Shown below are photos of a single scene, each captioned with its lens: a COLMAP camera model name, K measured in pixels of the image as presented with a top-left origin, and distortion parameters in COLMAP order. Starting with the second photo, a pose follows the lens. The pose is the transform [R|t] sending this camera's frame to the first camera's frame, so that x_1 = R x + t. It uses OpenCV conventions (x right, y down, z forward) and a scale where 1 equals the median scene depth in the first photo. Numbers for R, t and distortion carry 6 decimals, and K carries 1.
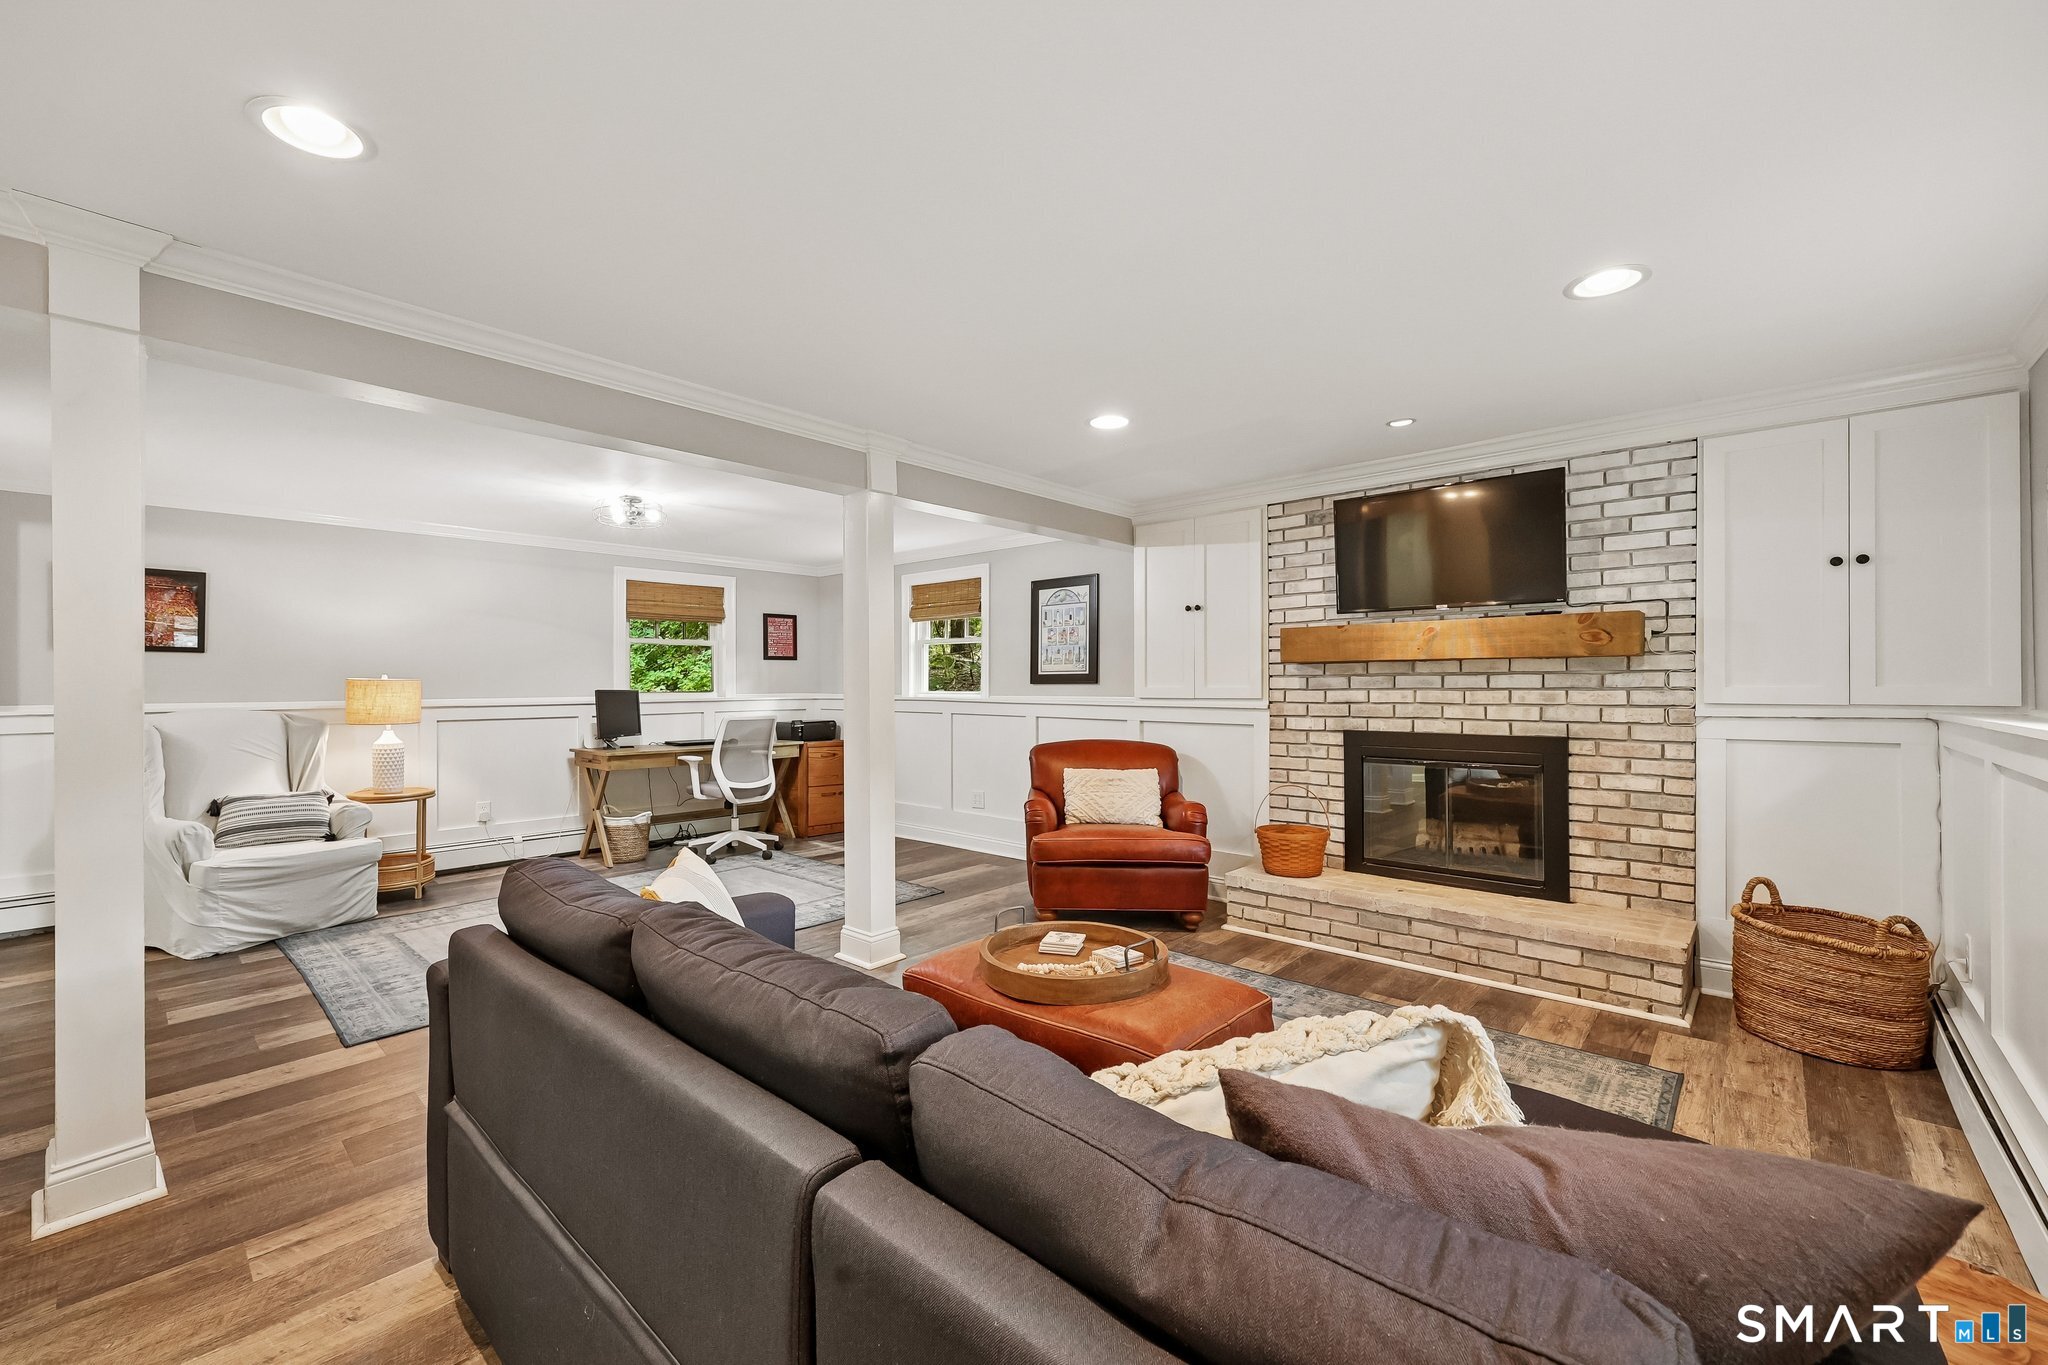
lens RADIAL K [[836.2, 0, 1021.7], [0, 836.2, 679.2], [0, 0, 1]] dist [0.001332, 0.000549]
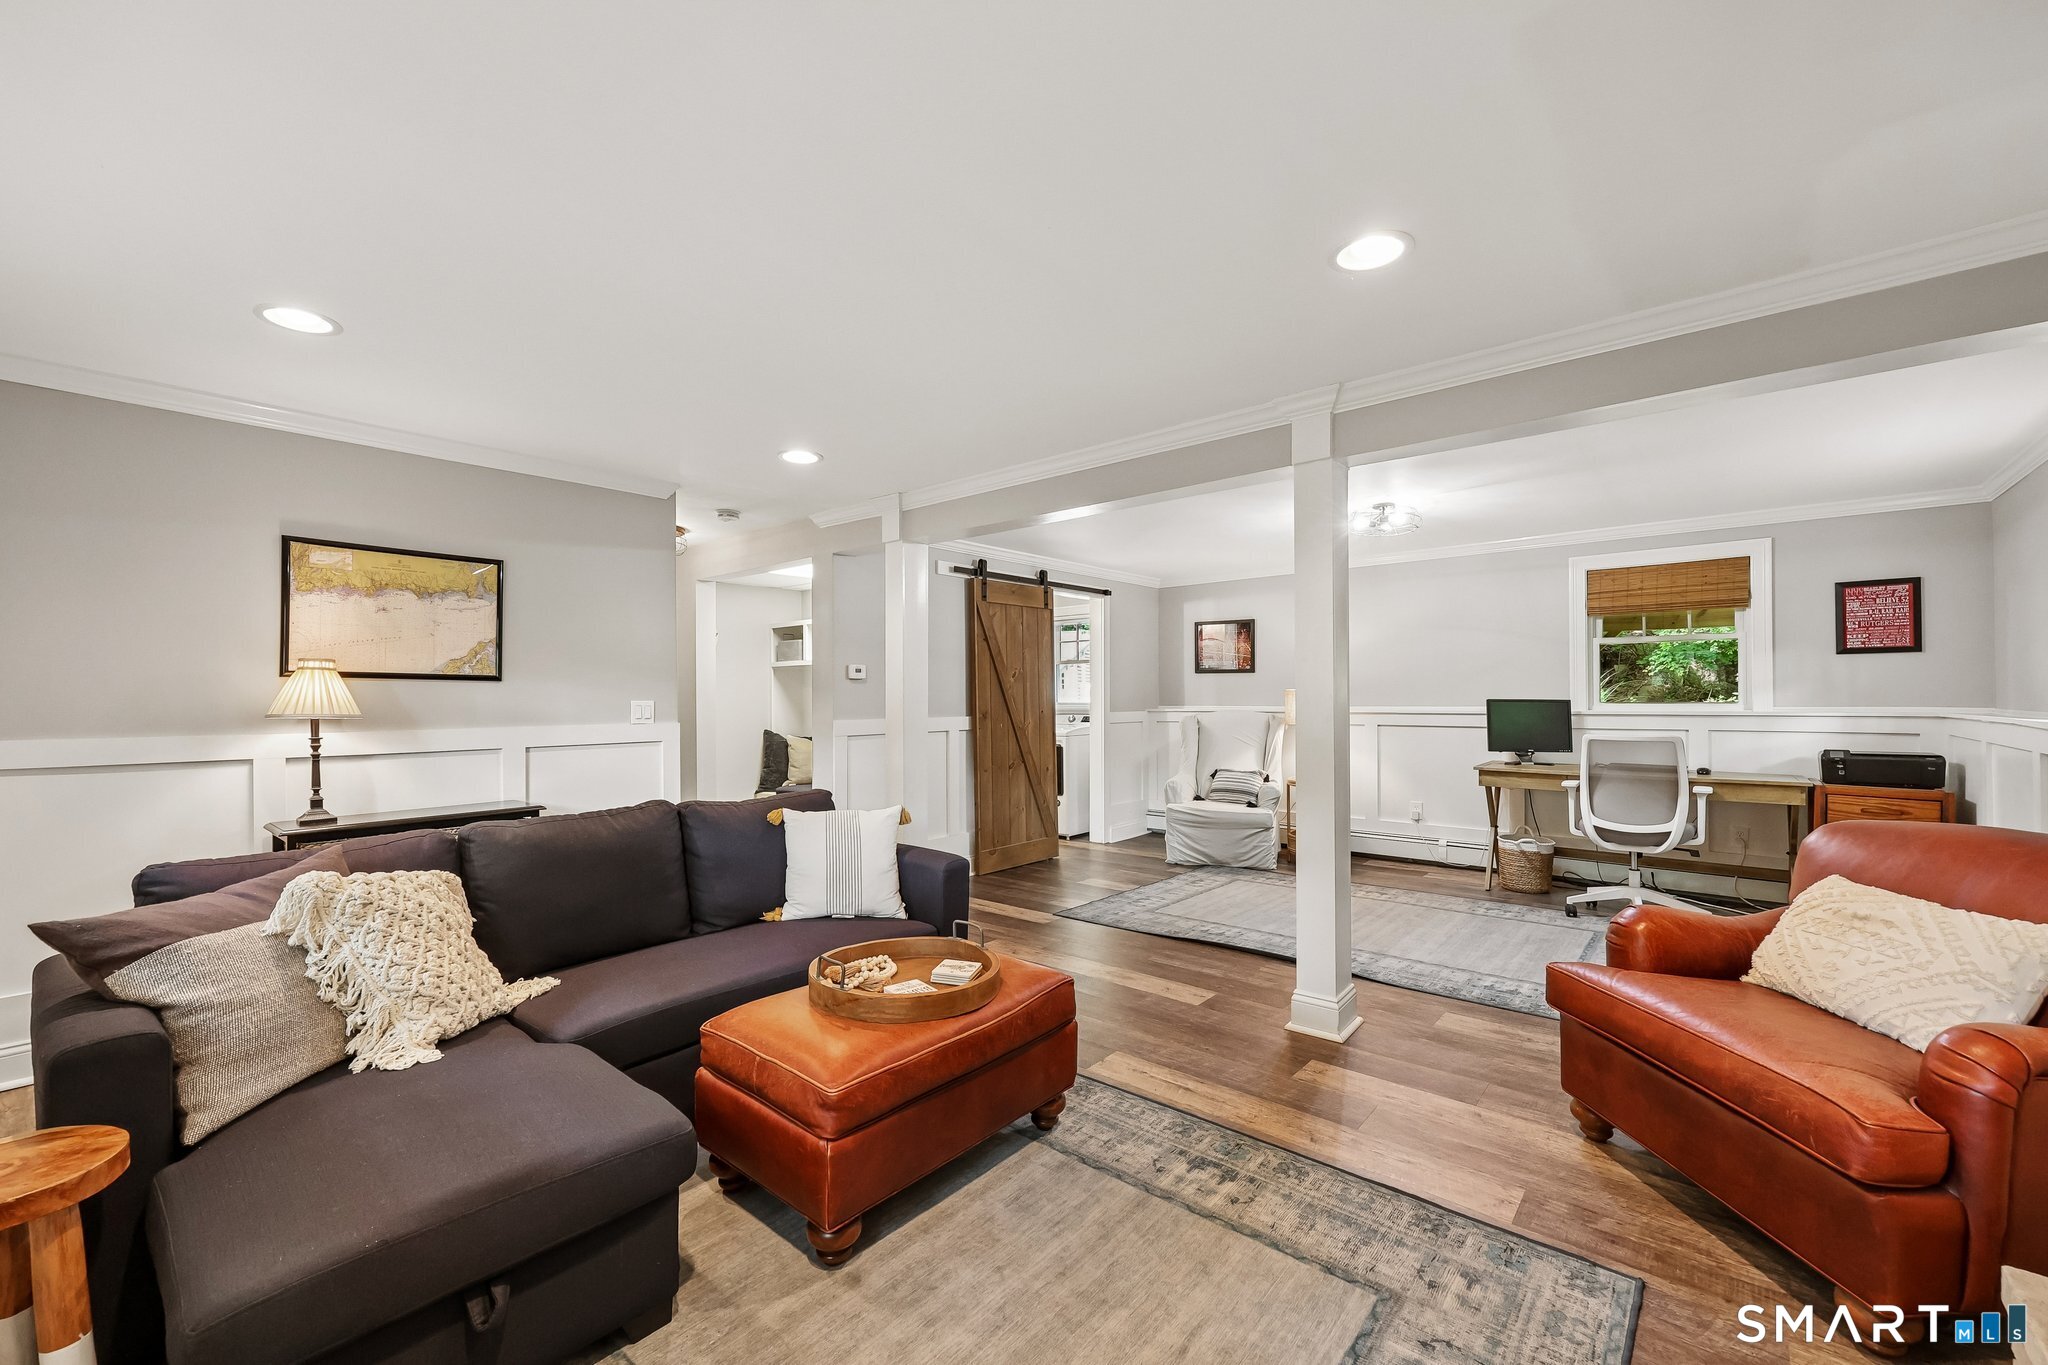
lens RADIAL K [[836.2, 0, 1029.2], [0, 836.2, 691.9], [0, 0, 1]] dist [0.001332, 0.000549]
pose [[0.029913, -0.003029, -0.999548, 0.398733], [0.009666, 0.999950, -0.002741, 0.001983], [0.999506, -0.009579, 0.029941, 0.431979]]
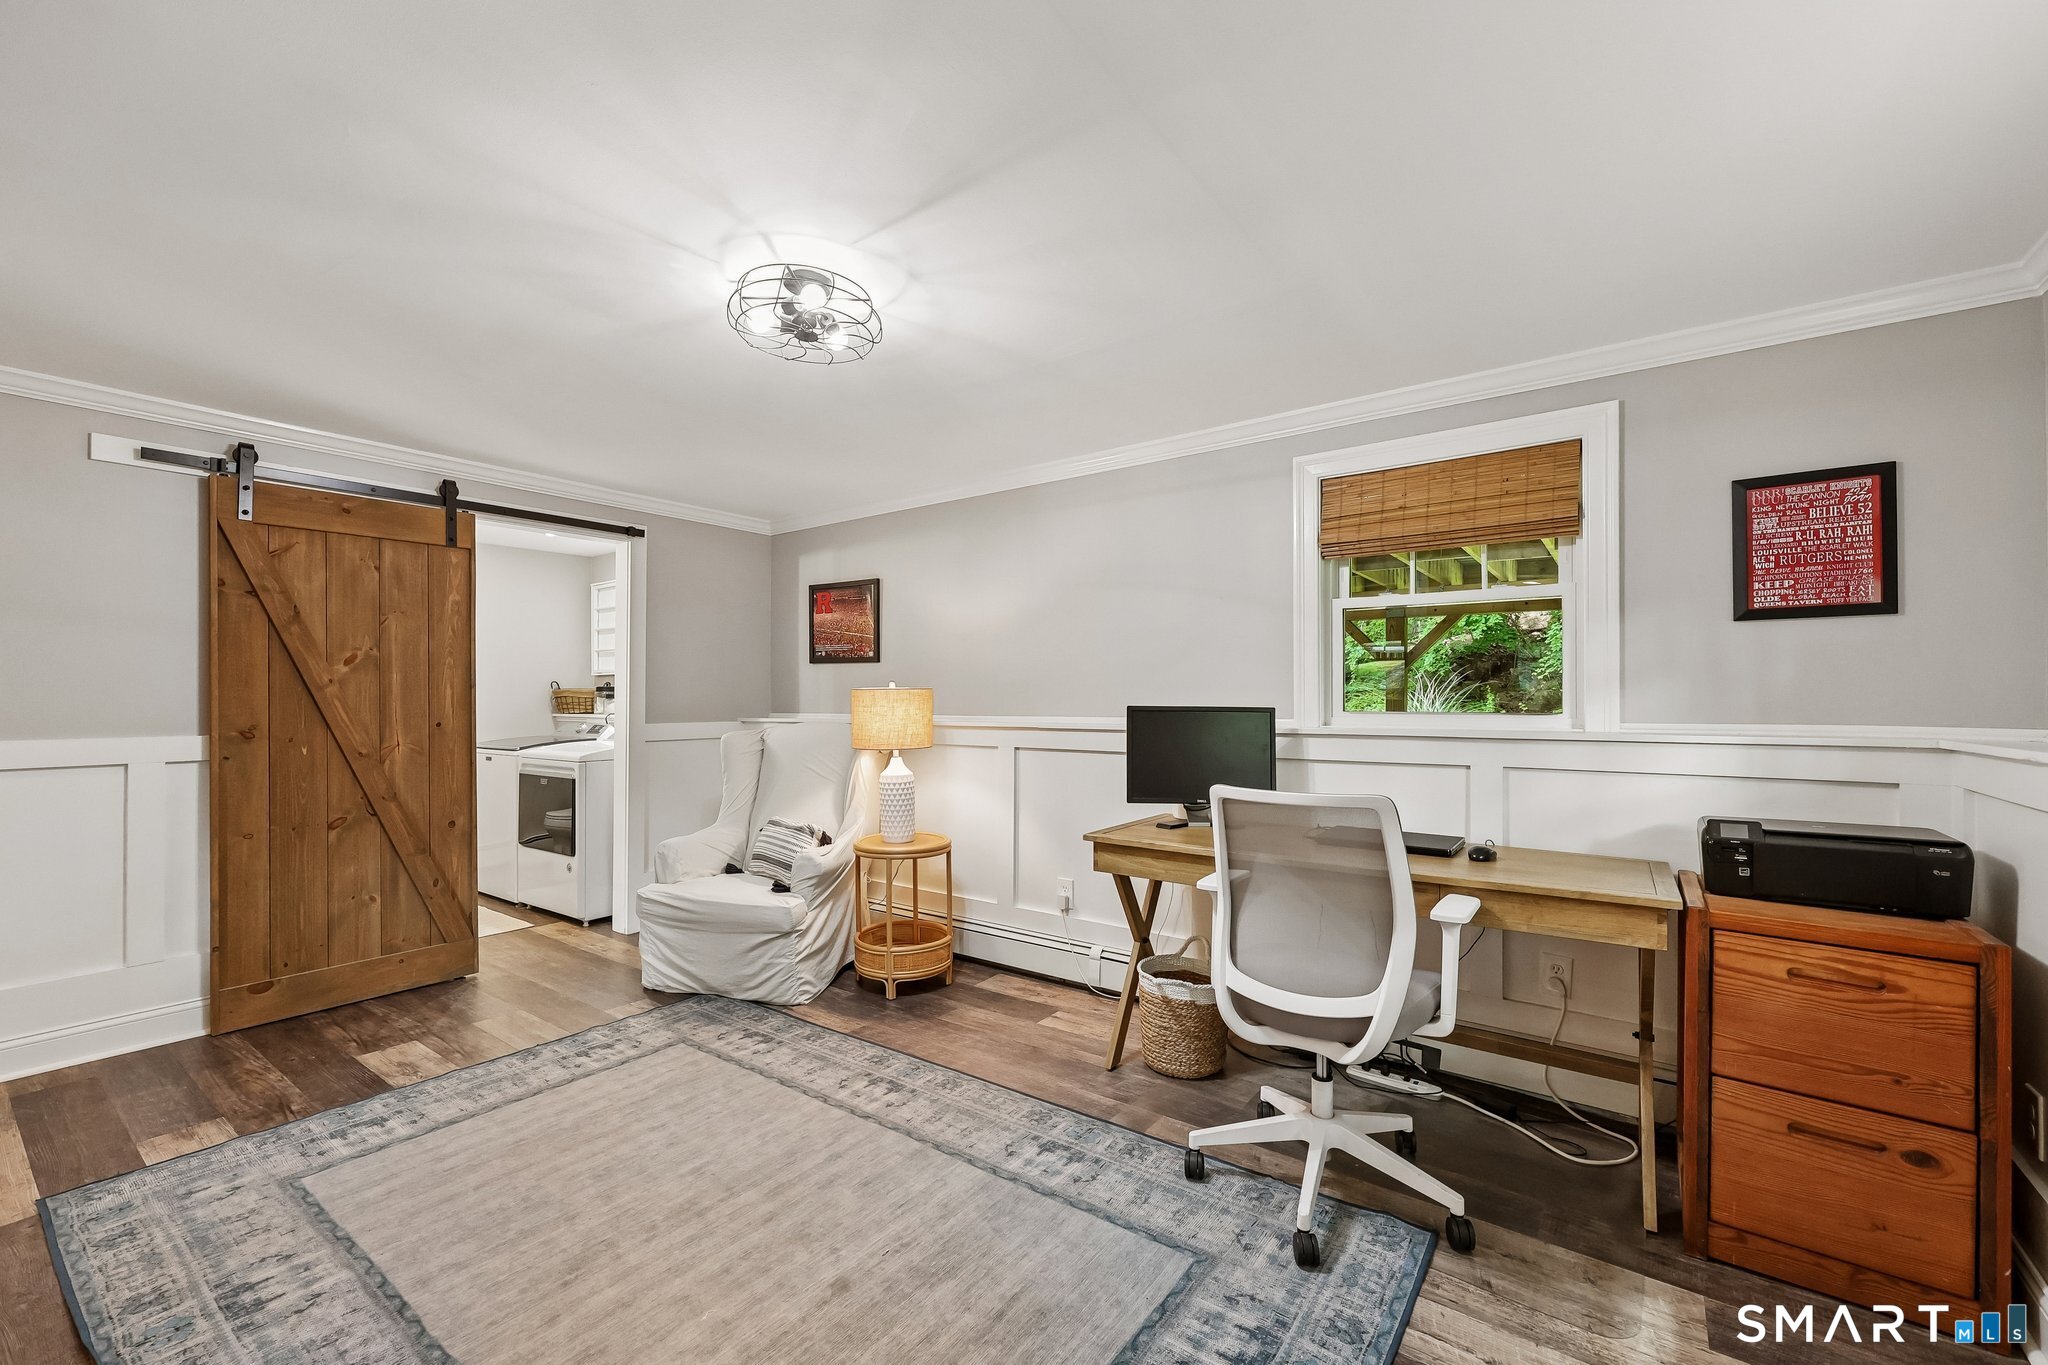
lens RADIAL K [[836.2, 0, 1026.8], [0, 836.2, 692.0], [0, 0, 1]] dist [0.001332, 0.000549]
pose [[0.095589, -0.002692, -0.995417, -0.004304], [0.006480, 0.999977, -0.002082, 0.004590], [0.995400, -0.006251, 0.095605, 0.844139]]
